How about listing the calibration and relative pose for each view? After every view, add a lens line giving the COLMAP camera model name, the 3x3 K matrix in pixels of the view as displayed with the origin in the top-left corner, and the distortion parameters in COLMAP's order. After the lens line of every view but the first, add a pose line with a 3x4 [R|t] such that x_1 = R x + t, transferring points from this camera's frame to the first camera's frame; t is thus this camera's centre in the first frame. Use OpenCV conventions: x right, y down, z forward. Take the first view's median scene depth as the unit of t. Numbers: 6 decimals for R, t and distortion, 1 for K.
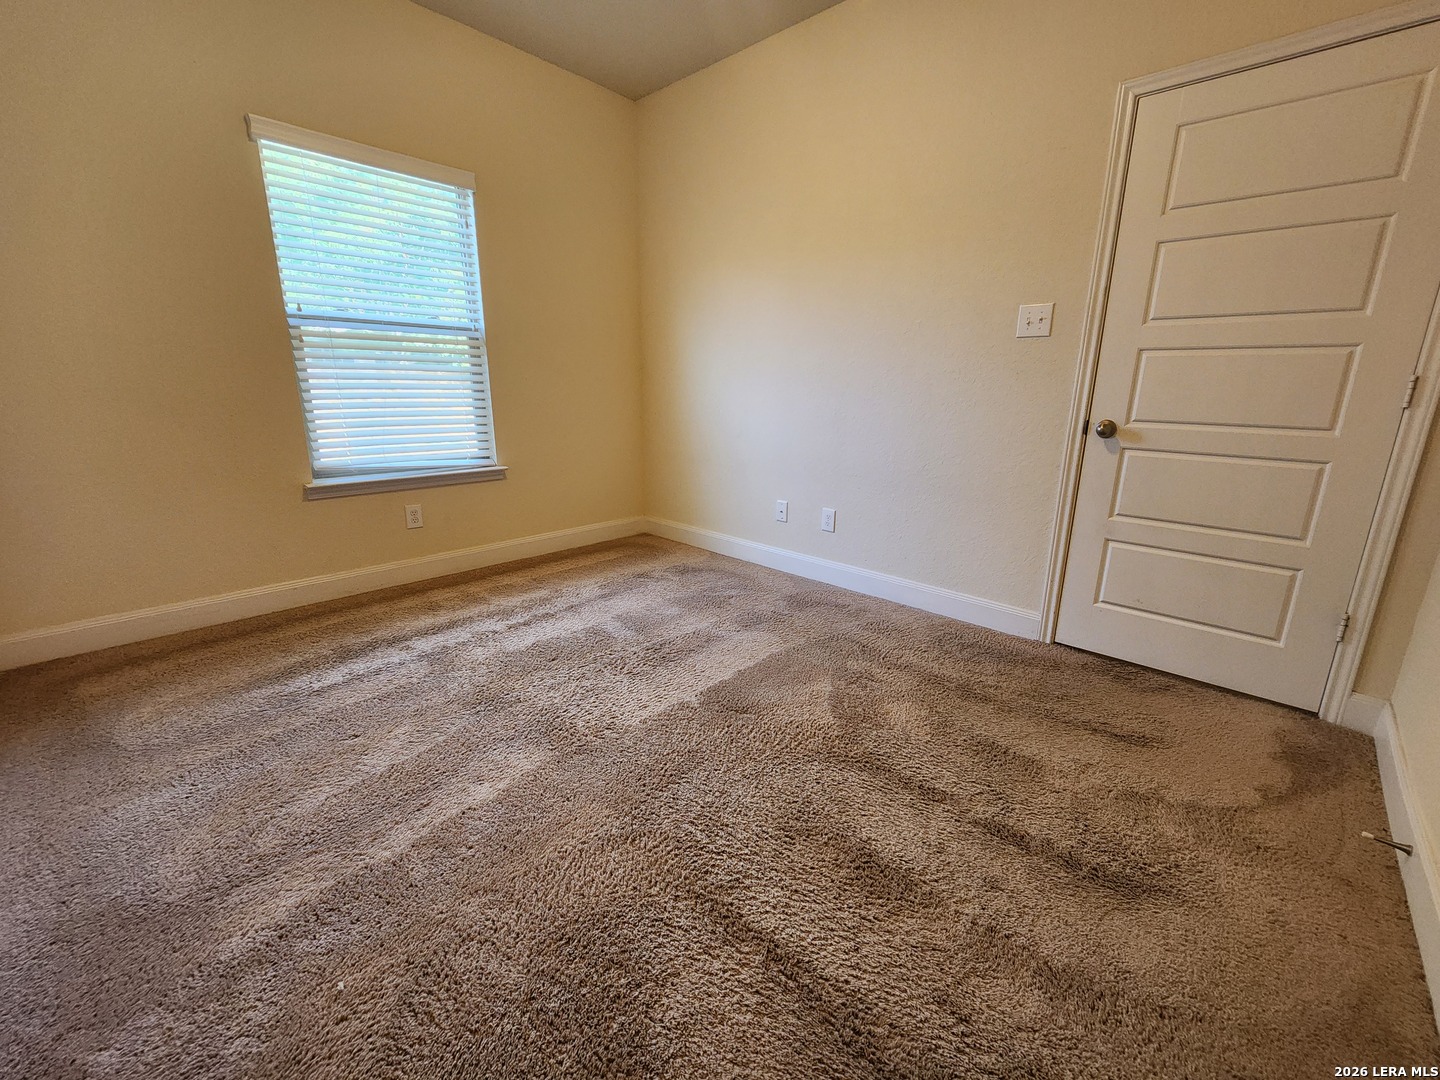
lens RADIAL K [[614.7, 0, 758.3], [0, 614.7, 534.3], [0, 0, 1]] dist [0.018123, -0.000509]
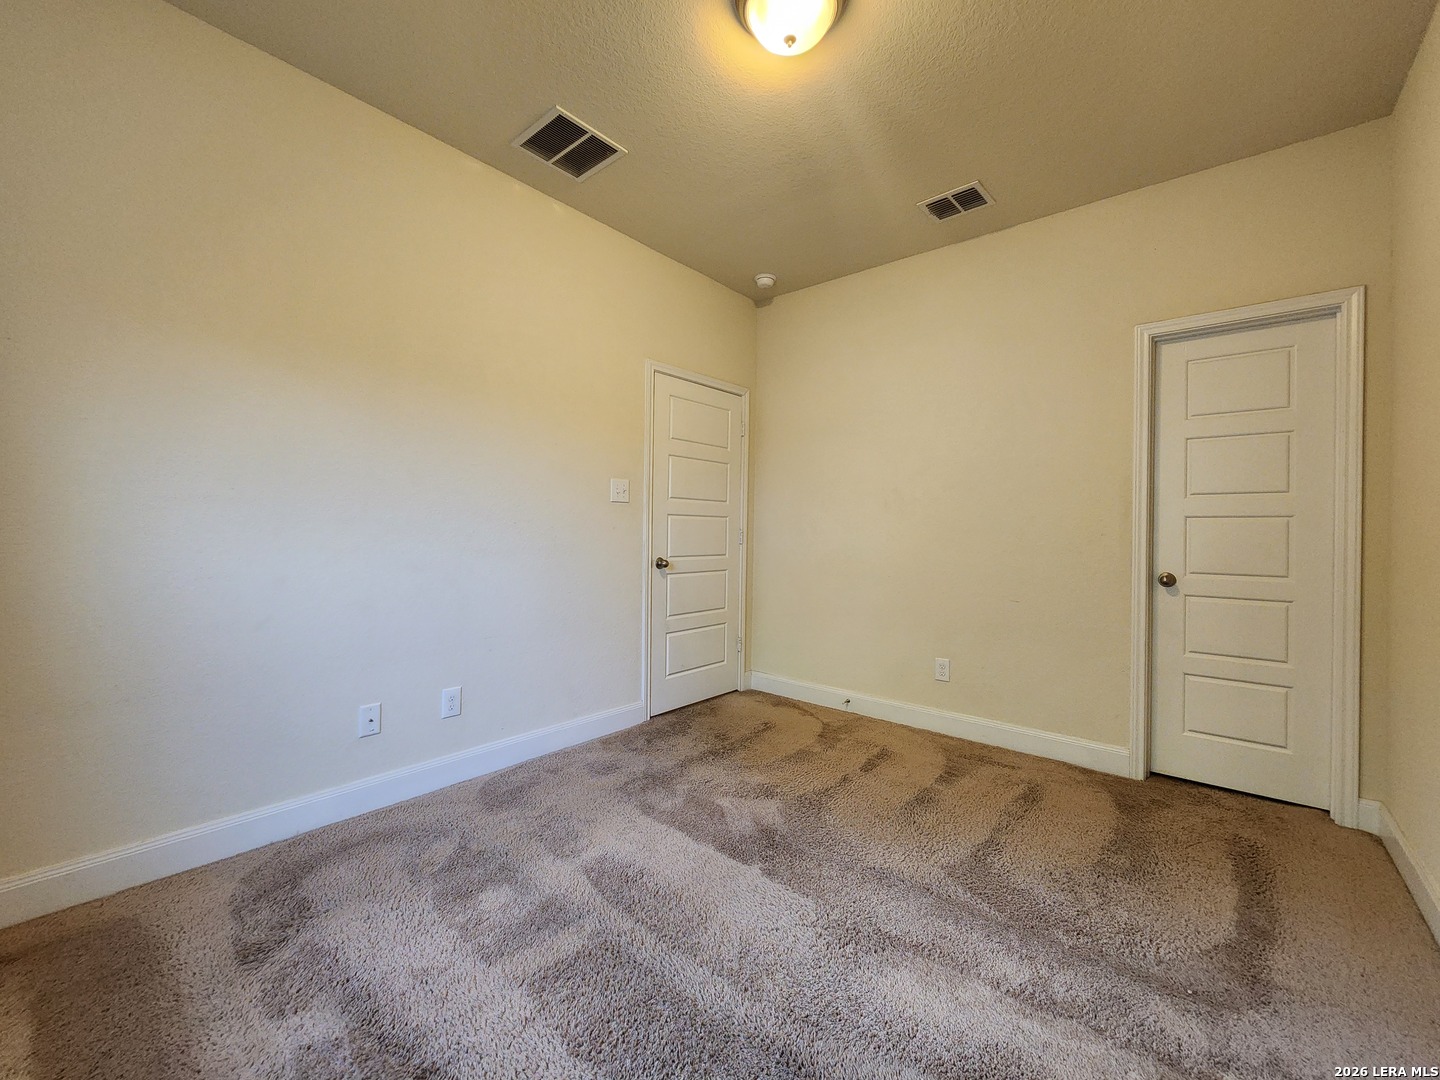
lens RADIAL K [[585.4, 0, 731.5], [0, 585.4, 531.6], [0, 0, 1]] dist [0.006931, -0.004461]
pose [[-0.047806, -0.016238, 0.998725, -0.879698], [0.222990, 0.974460, 0.026517, -0.237872], [-0.973648, 0.223973, -0.042965, 0.840519]]
